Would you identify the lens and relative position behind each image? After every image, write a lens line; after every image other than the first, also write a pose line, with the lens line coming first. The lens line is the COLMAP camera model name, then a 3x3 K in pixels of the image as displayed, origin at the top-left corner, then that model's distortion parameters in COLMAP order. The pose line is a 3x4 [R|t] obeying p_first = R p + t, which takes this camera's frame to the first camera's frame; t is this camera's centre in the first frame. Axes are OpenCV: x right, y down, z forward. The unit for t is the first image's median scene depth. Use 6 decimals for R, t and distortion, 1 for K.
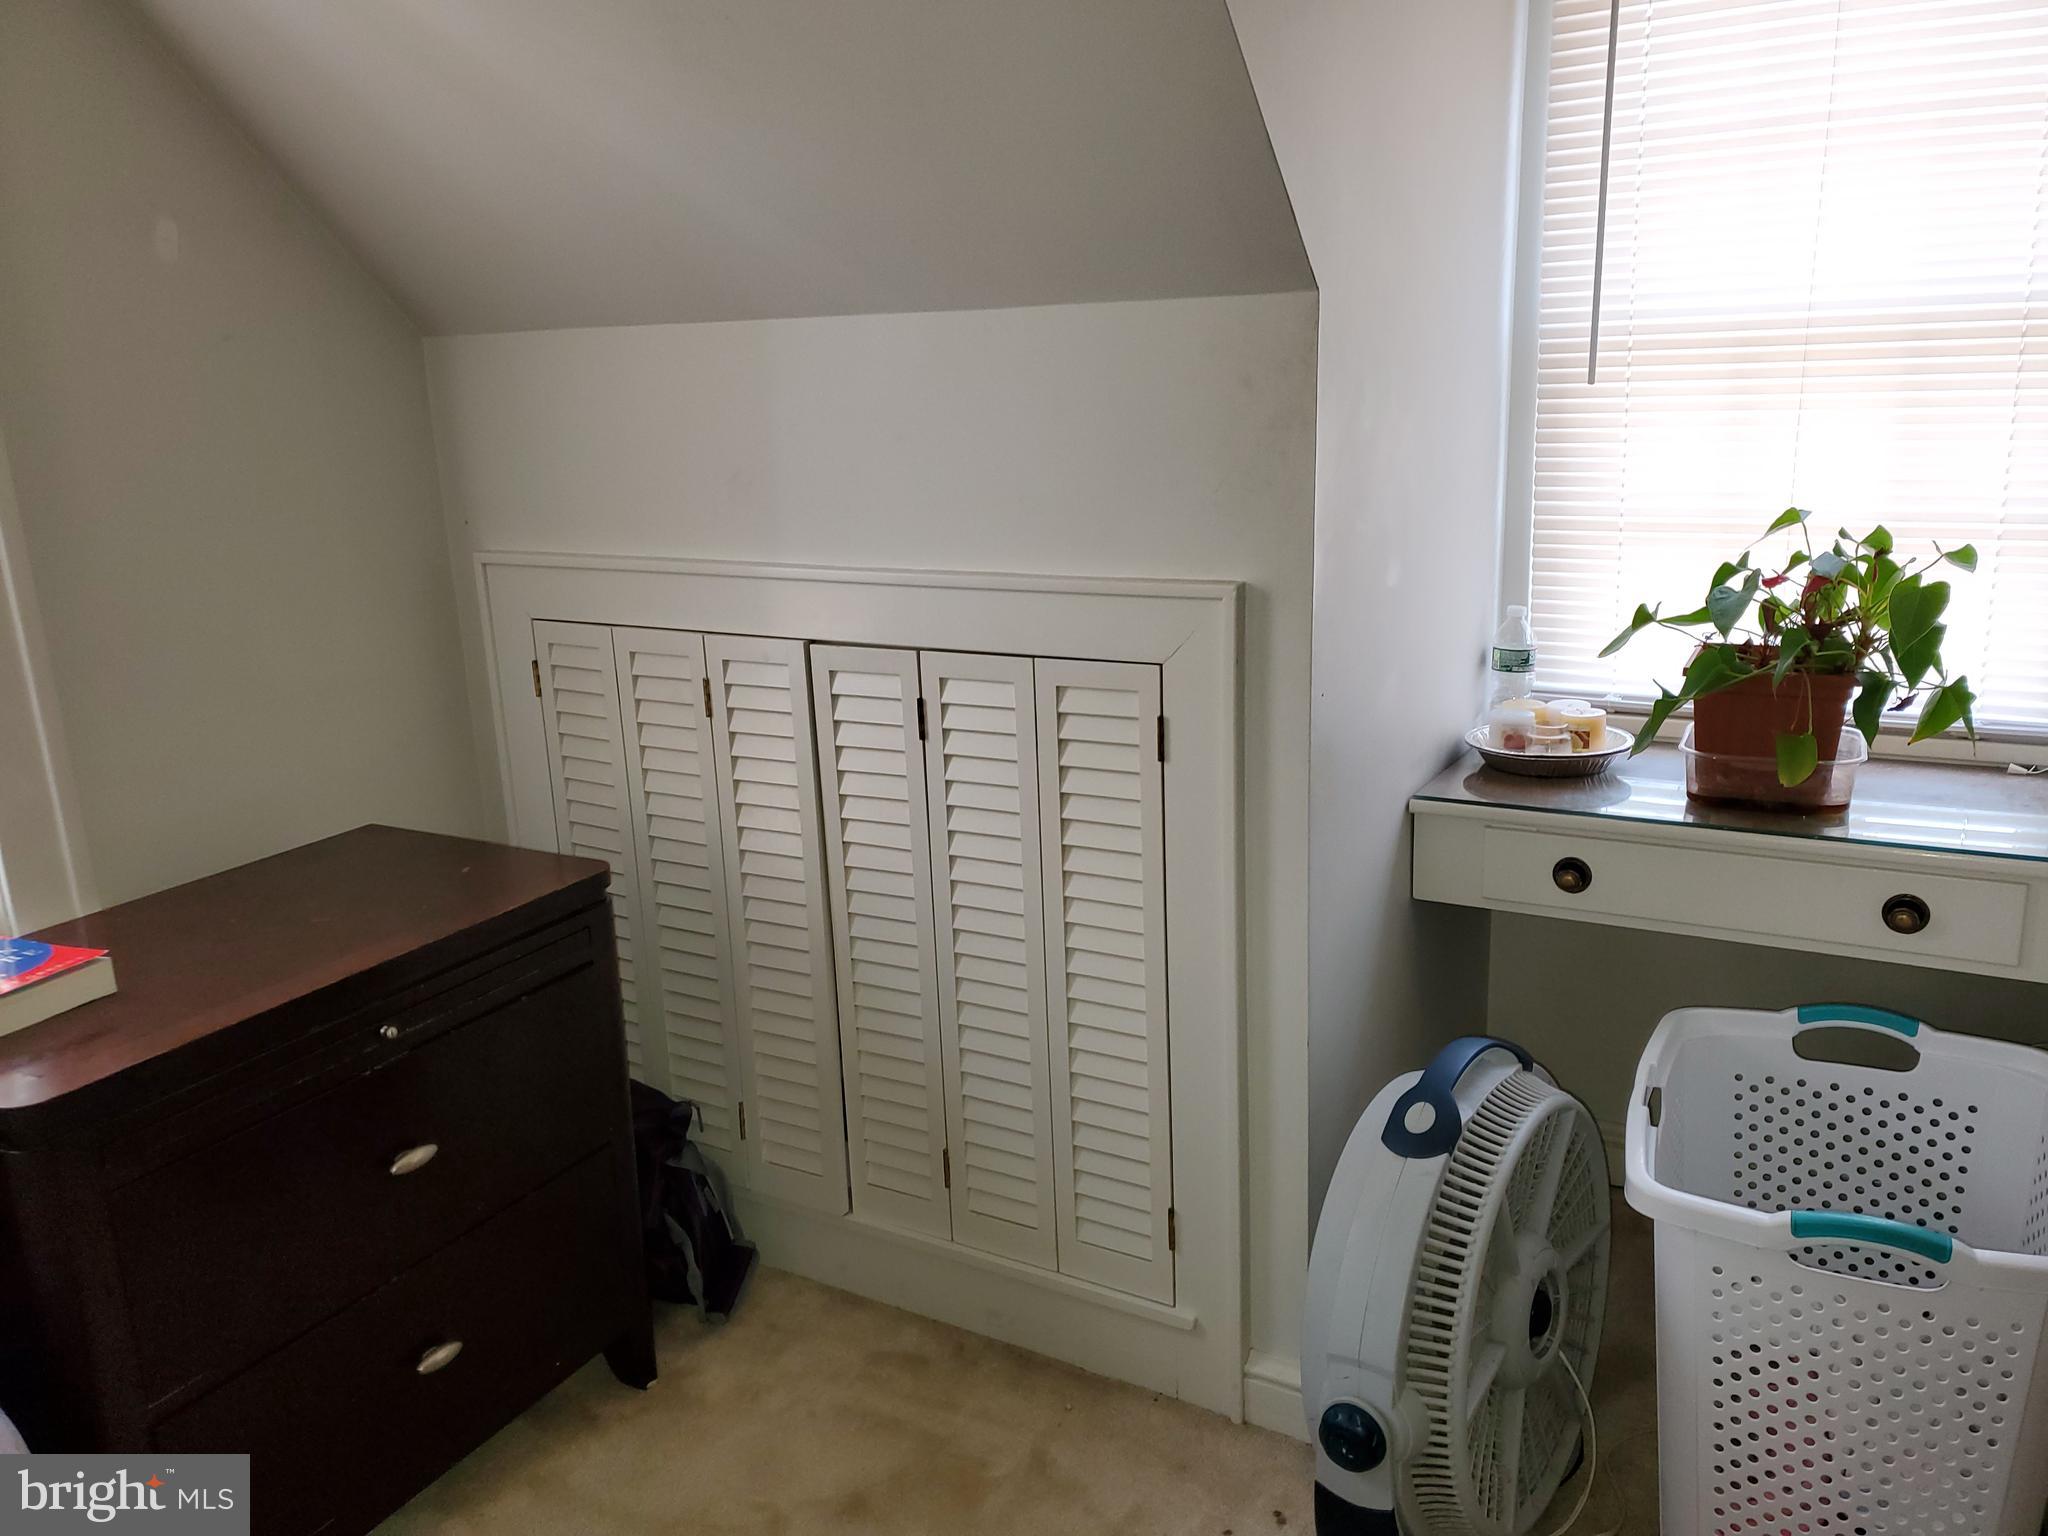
lens RADIAL K [[1617.0, 0, 1024.3], [0, 1617.0, 773.3], [0, 0, 1]] dist [0.017294, -0.001069]
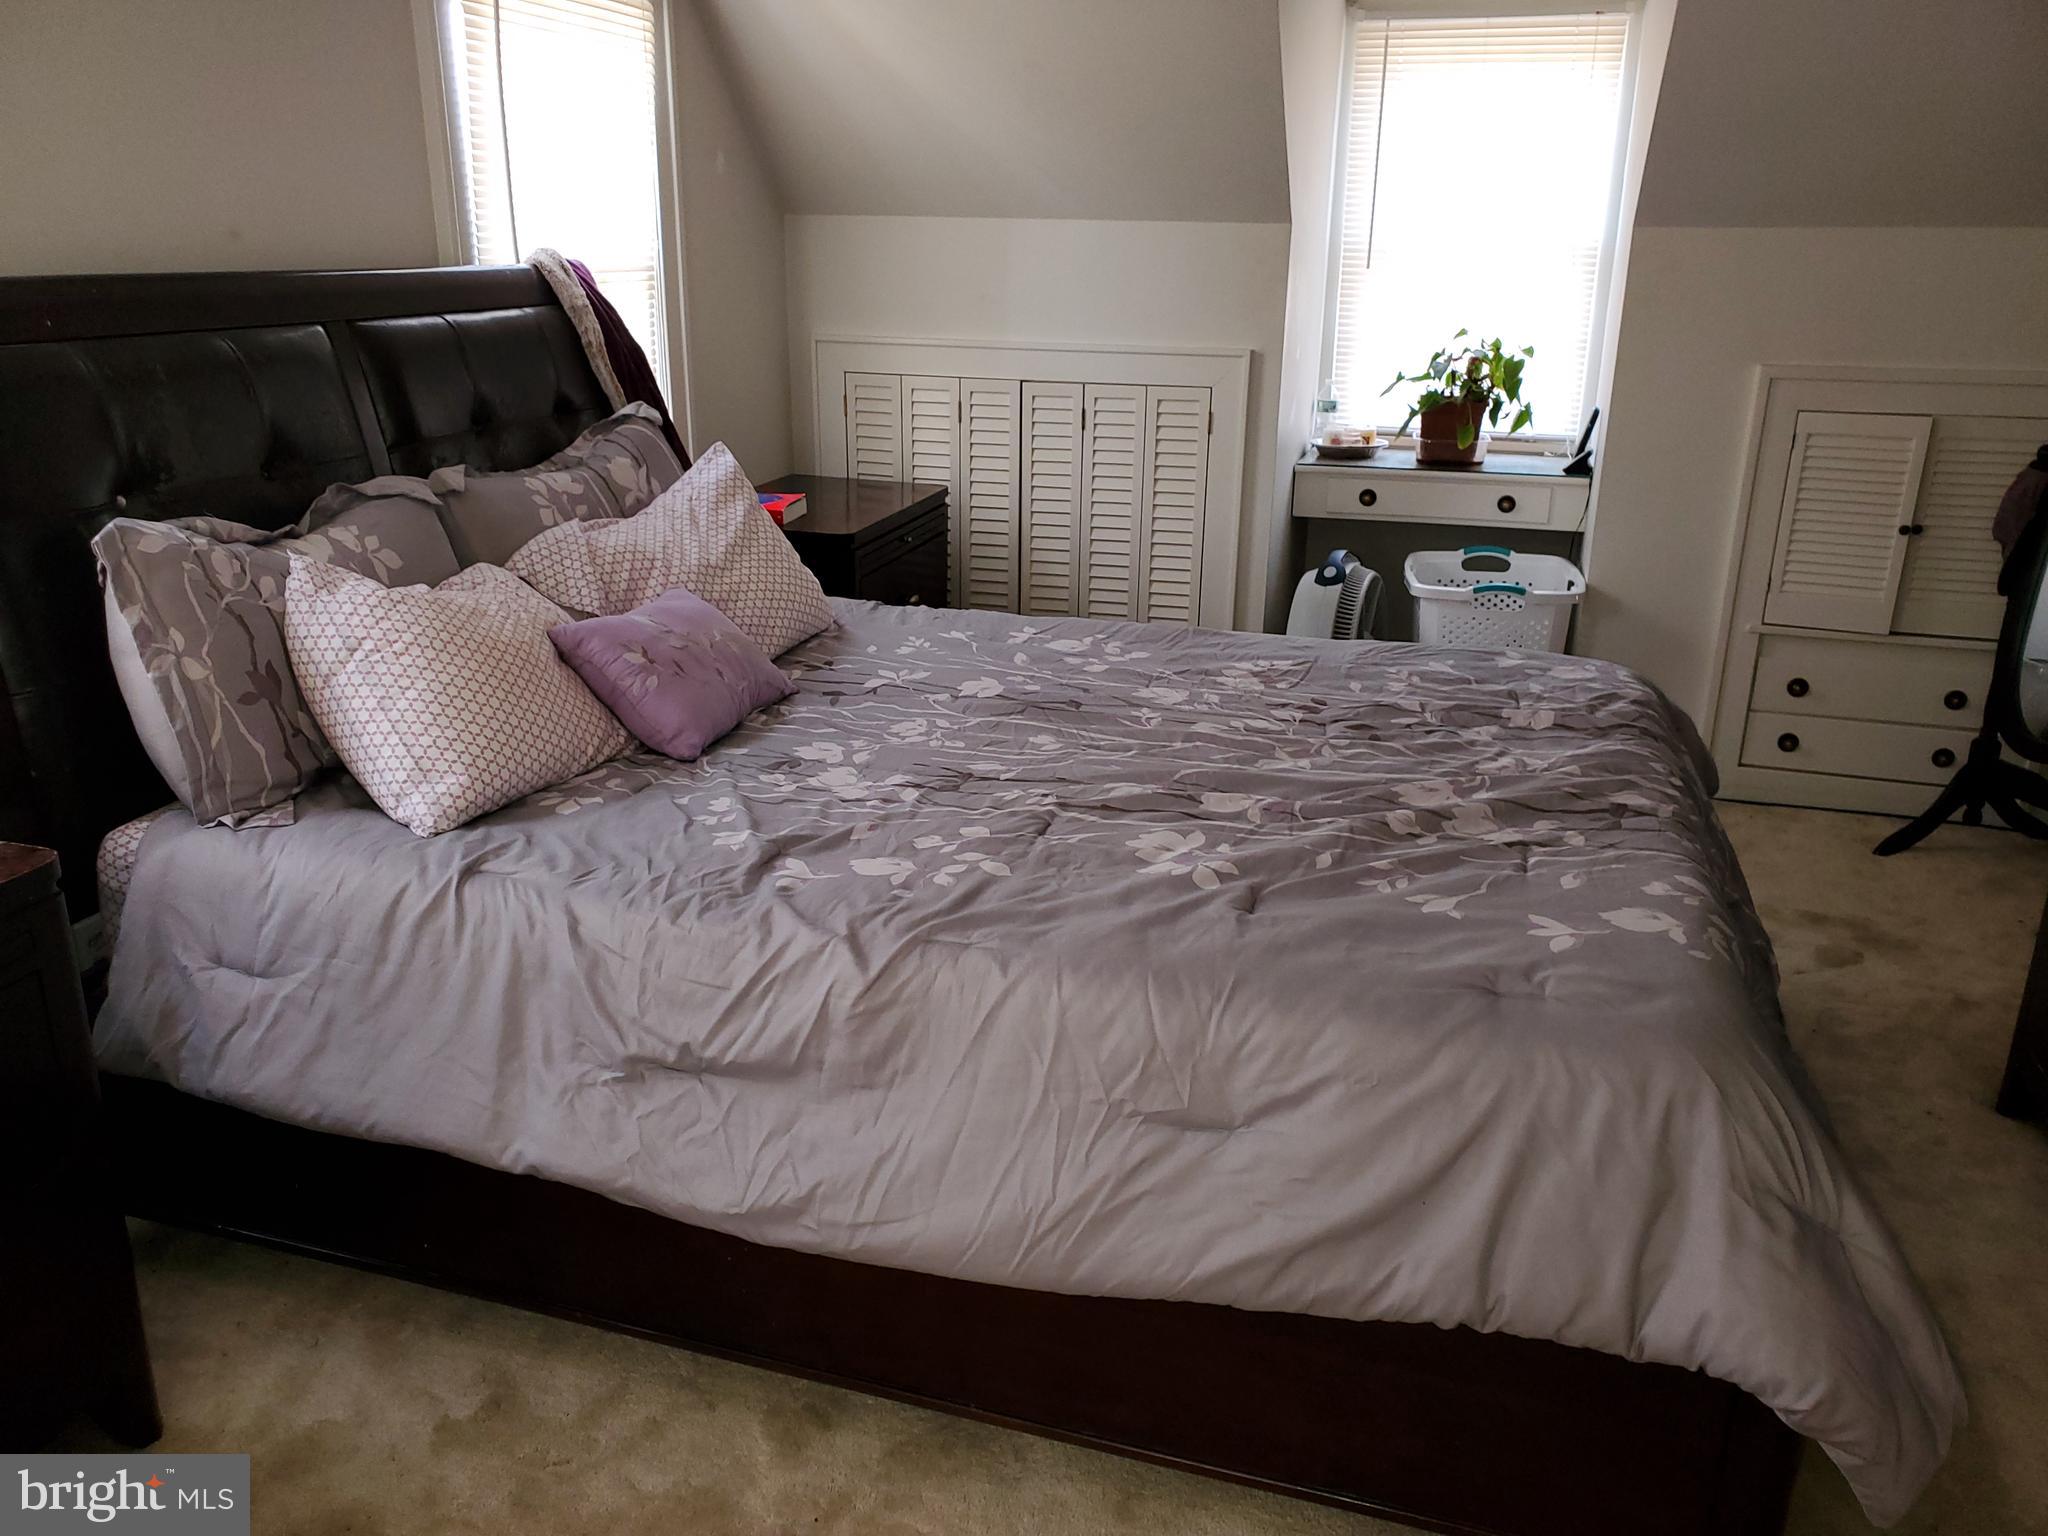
lens RADIAL K [[1617.0, 0, 1034.4], [0, 1617.0, 777.2], [0, 0, 1]] dist [0.017294, -0.001069]
pose [[0.969154, -0.031507, 0.244433, -0.681621], [0.012324, 0.996749, 0.079616, 0.273312], [-0.246147, -0.074148, 0.966392, -1.092441]]
